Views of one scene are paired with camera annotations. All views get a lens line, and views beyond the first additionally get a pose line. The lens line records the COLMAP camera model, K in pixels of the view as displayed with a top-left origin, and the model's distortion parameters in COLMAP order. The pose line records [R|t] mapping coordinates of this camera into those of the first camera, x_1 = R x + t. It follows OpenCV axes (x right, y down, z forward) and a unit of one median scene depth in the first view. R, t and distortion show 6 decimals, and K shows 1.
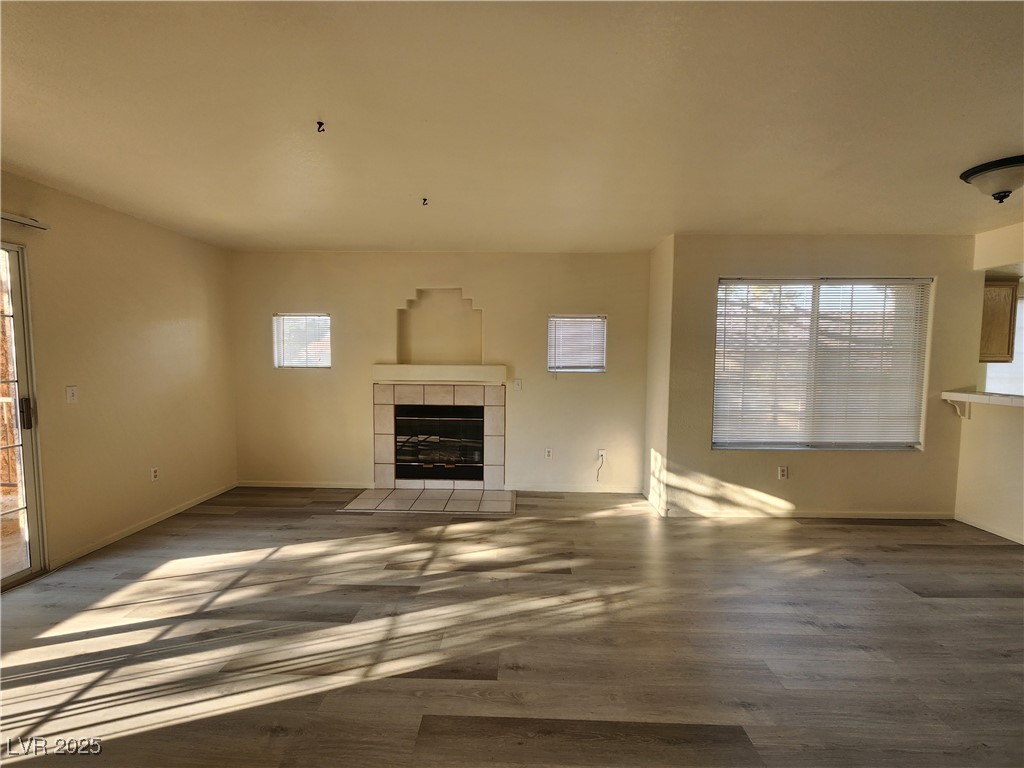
lens RADIAL K [[417.5, 0, 512.3], [0, 417.5, 384.3], [0, 0, 1]] dist [0.000129, -0.001144]
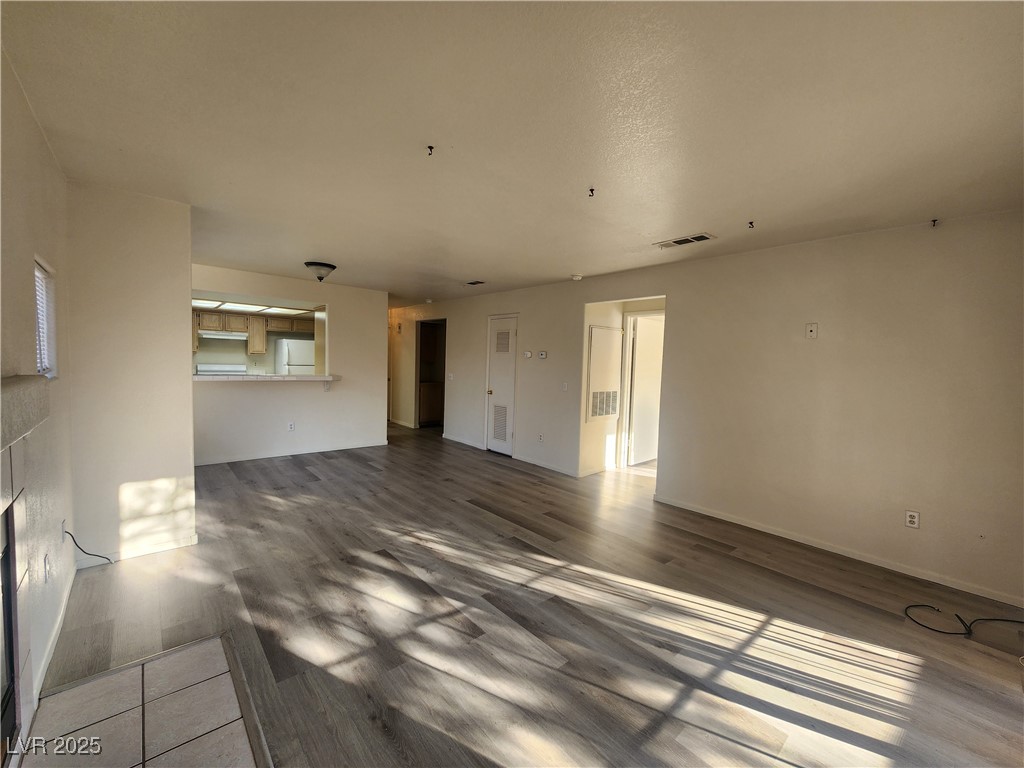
lens RADIAL K [[417.5, 0, 512.3], [0, 417.5, 384.3], [0, 0, 1]] dist [0.000129, -0.001144]
pose [[-0.676853, -0.071624, 0.732625, -0.658654], [0.013109, 0.993924, 0.109281, -0.084906], [-0.736001, 0.083572, -0.671802, 1.076839]]
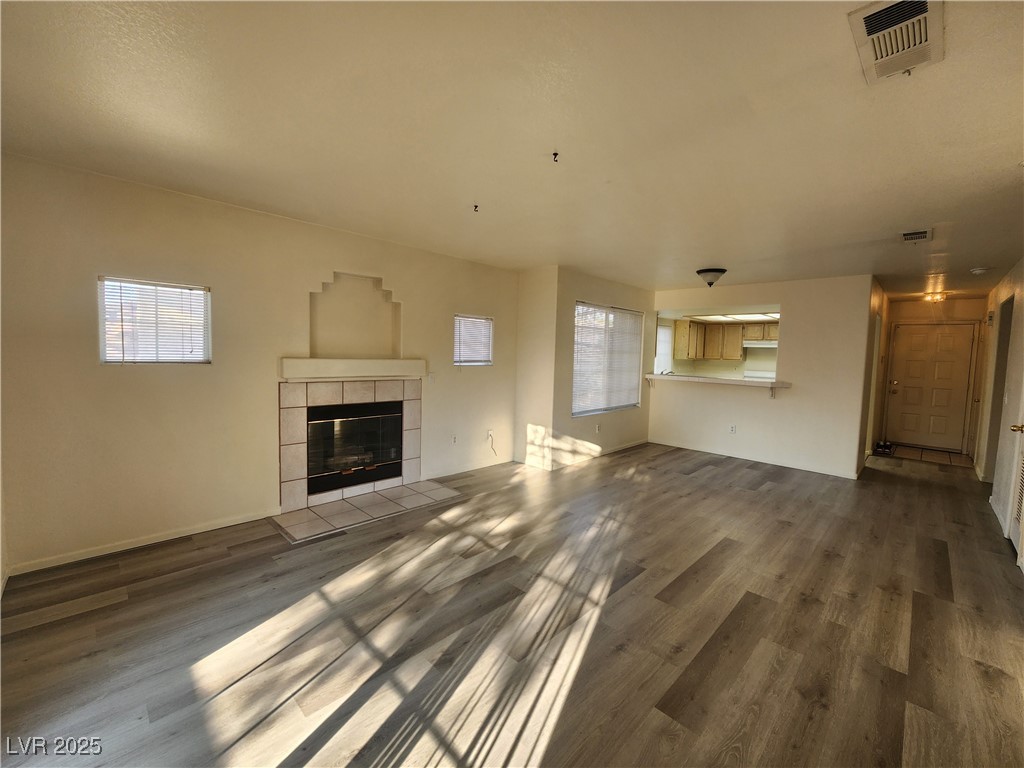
lens RADIAL K [[420.6, 0, 515.2], [0, 420.6, 382.8], [0, 0, 1]] dist [0.000241, -0.000362]
pose [[0.682249, -0.040434, 0.730001, -0.715780], [0.025310, 0.999177, 0.031688, -0.017996], [-0.730682, -0.003143, 0.682711, 0.146207]]
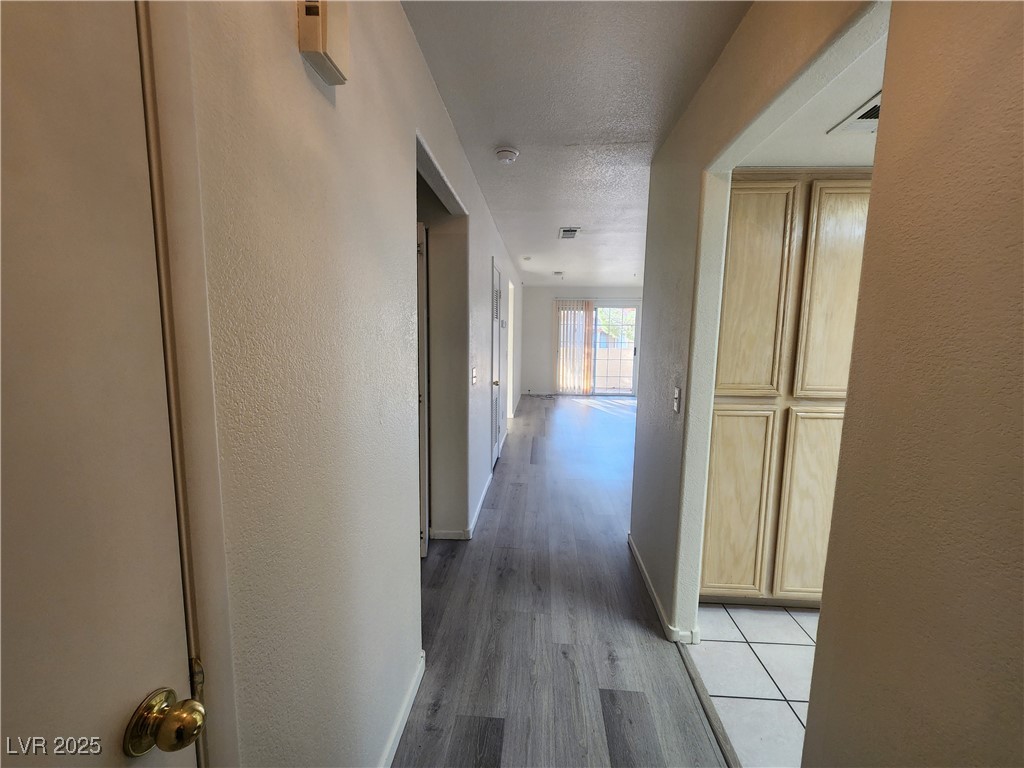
lens RADIAL K [[417.5, 0, 512.3], [0, 417.5, 384.3], [0, 0, 1]] dist [0.000129, -0.001144]
pose [[-0.047723, 0.112585, -0.992495, 1.790311], [-0.081766, 0.989853, 0.116217, 0.008827], [0.995508, 0.086699, -0.038033, 0.057488]]
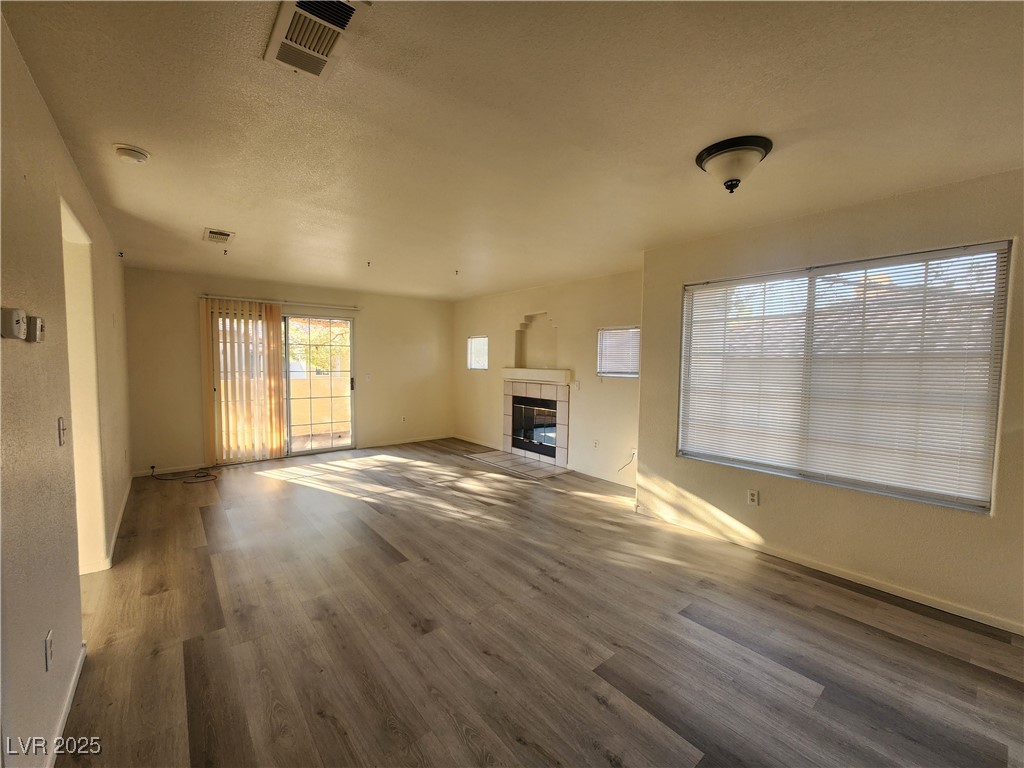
lens RADIAL K [[417.5, 0, 512.3], [0, 417.5, 384.3], [0, 0, 1]] dist [0.000129, -0.001144]
pose [[0.657905, 0.043123, -0.751865, 0.960236], [-0.057881, 0.998302, 0.006609, -0.000273], [0.750873, 0.039171, 0.659284, 0.039708]]
